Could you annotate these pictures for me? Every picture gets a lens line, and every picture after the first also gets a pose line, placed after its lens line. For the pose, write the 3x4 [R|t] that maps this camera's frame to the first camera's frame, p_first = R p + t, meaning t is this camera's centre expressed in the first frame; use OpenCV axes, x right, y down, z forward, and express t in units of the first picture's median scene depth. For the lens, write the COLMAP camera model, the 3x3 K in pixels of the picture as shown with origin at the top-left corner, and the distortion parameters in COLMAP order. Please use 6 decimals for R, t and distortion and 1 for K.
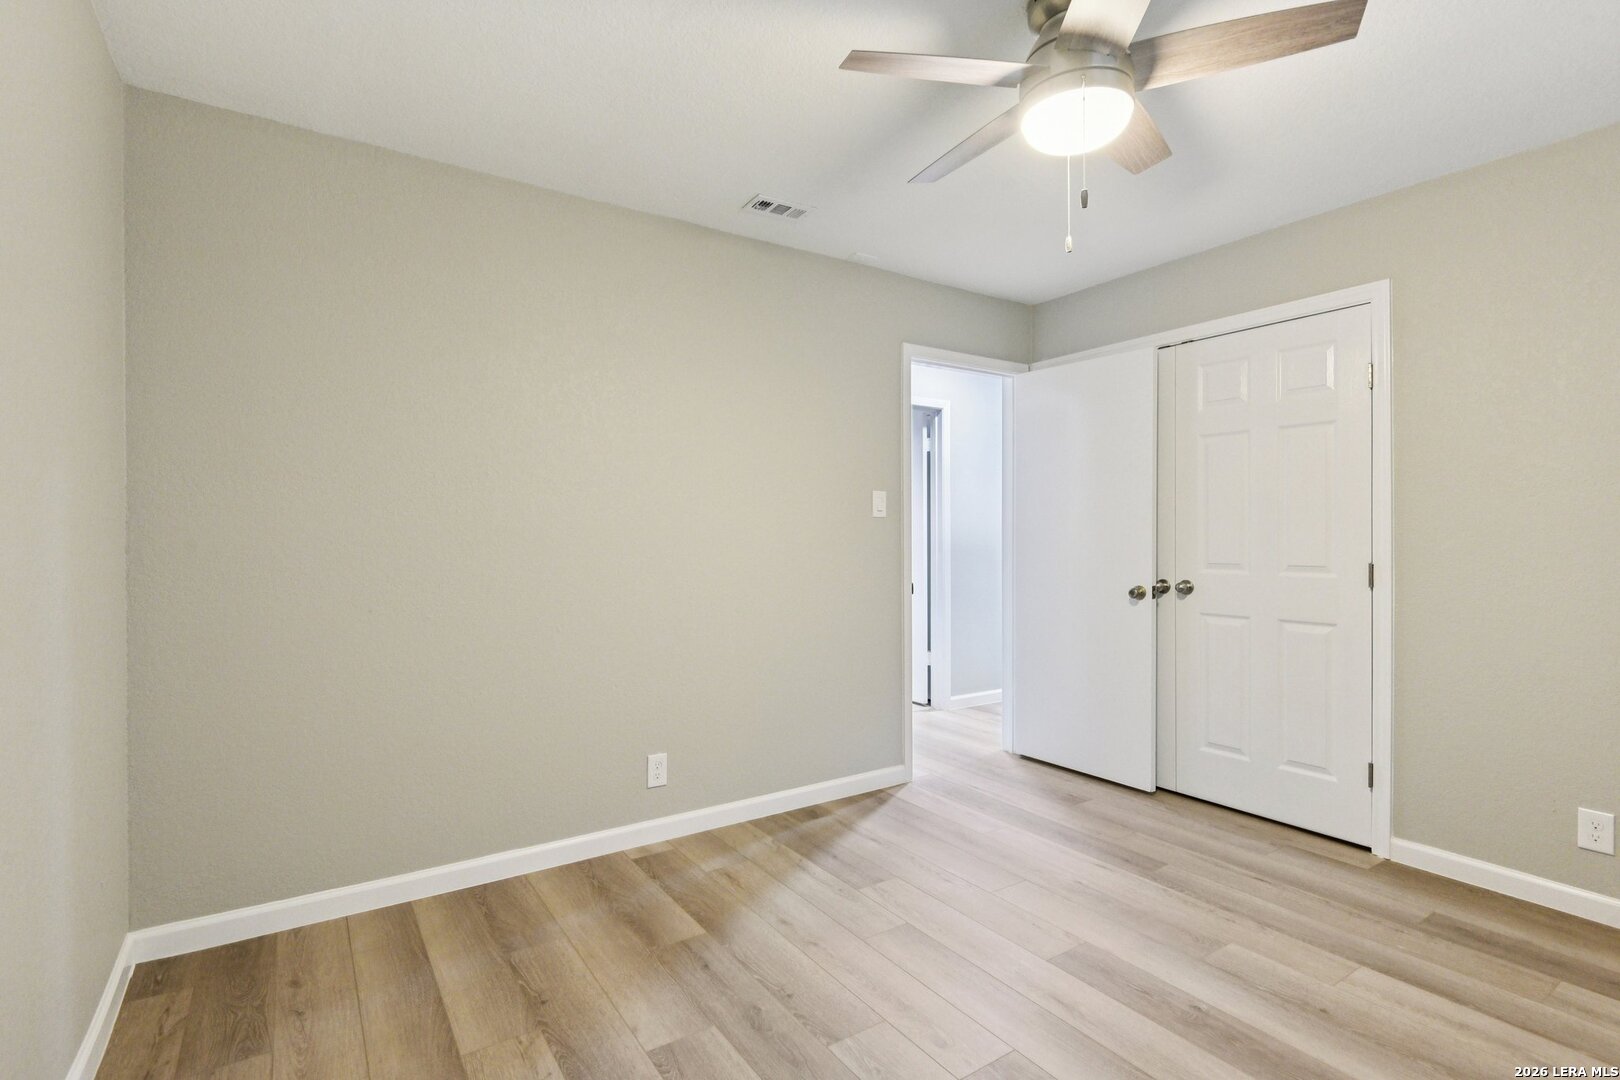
lens RADIAL K [[770.3, 0, 805.2], [0, 770.3, 546.7], [0, 0, 1]] dist [0.002861, -0.001810]
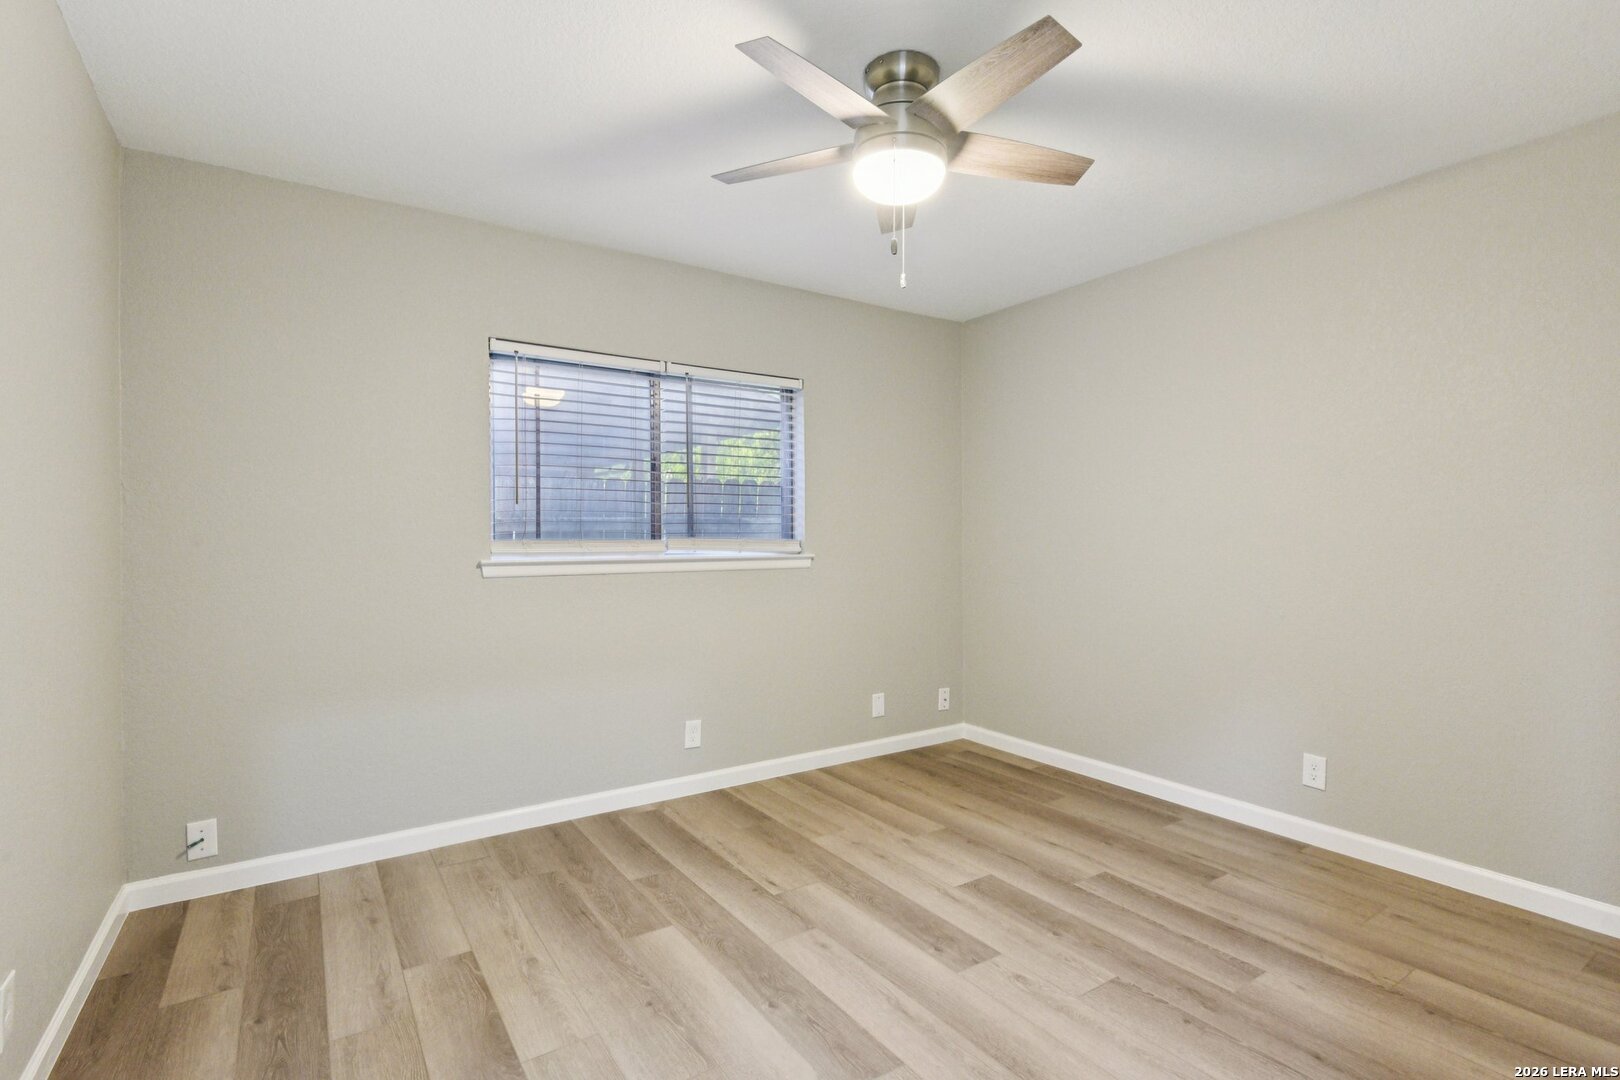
lens RADIAL K [[770.3, 0, 809.0], [0, 770.3, 531.5], [0, 0, 1]] dist [0.002861, -0.001810]
pose [[-0.999970, 0.005450, 0.005585, 0.349195], [0.005496, 0.999951, 0.008196, -0.017754], [-0.005540, 0.008227, -0.999951, 1.536264]]
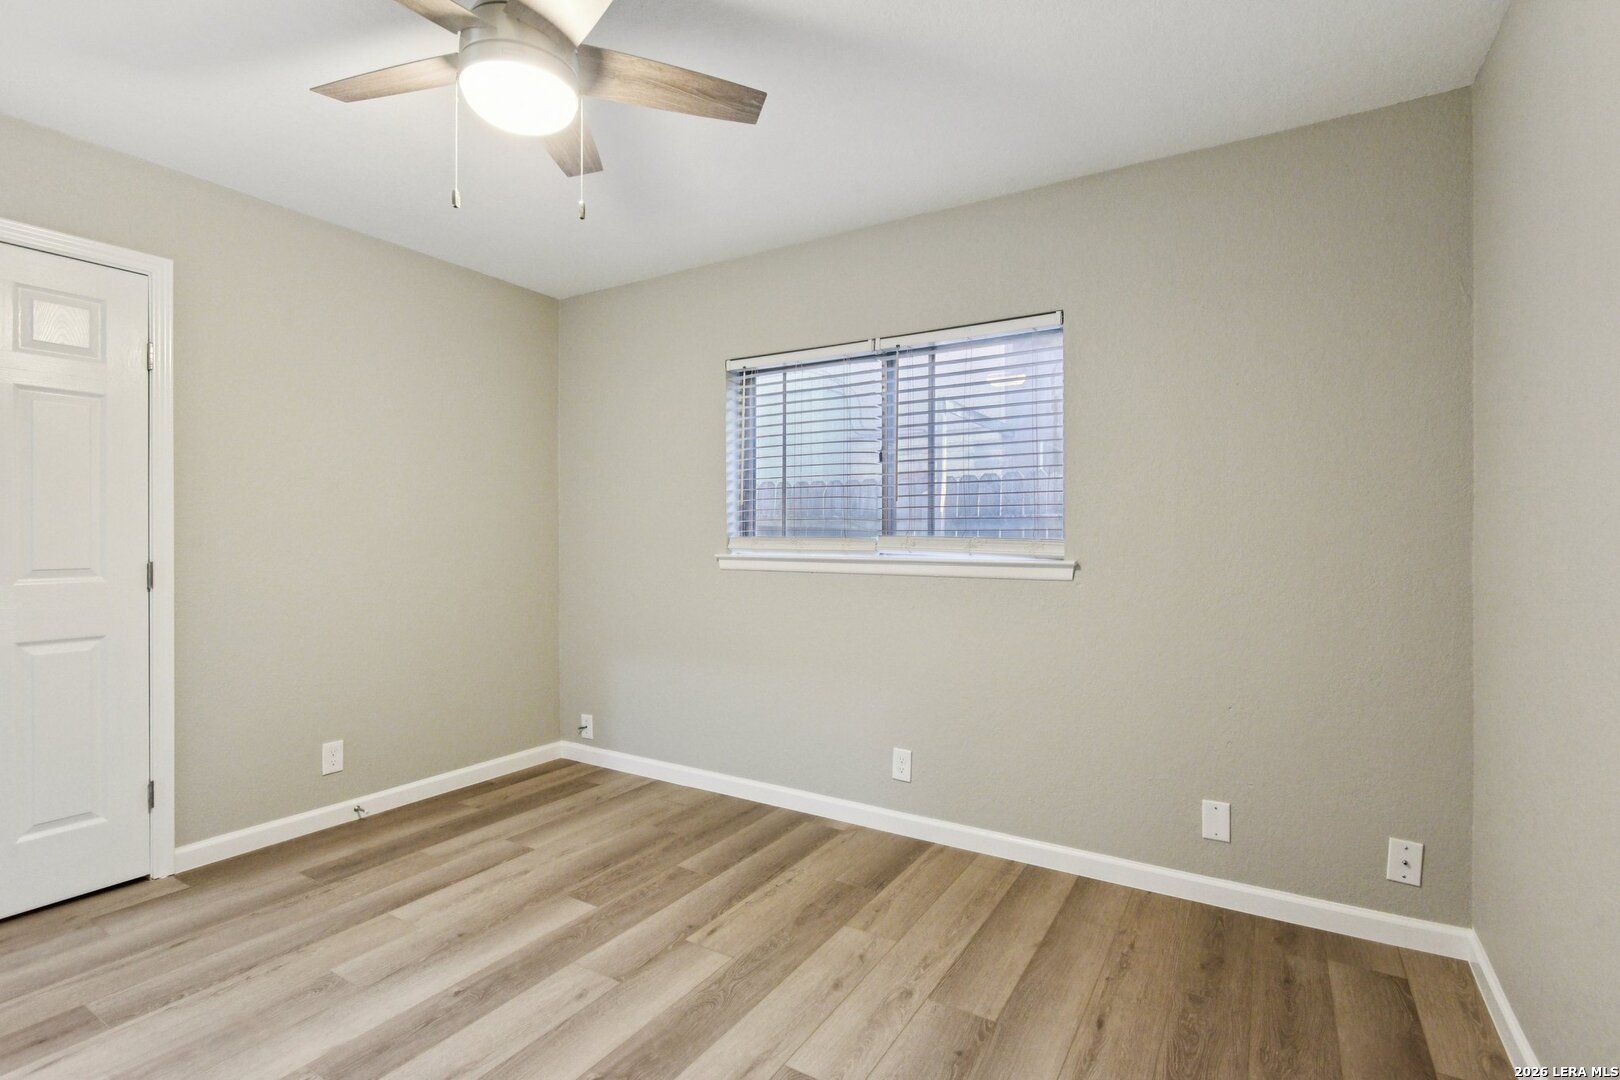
lens RADIAL K [[770.3, 0, 796.5], [0, 770.3, 532.2], [0, 0, 1]] dist [0.002861, -0.001810]
pose [[-0.404506, 0.001698, 0.914534, -0.469673], [0.012604, 0.999914, 0.003718, -0.008067], [-0.914449, 0.013031, -0.404492, 0.766811]]
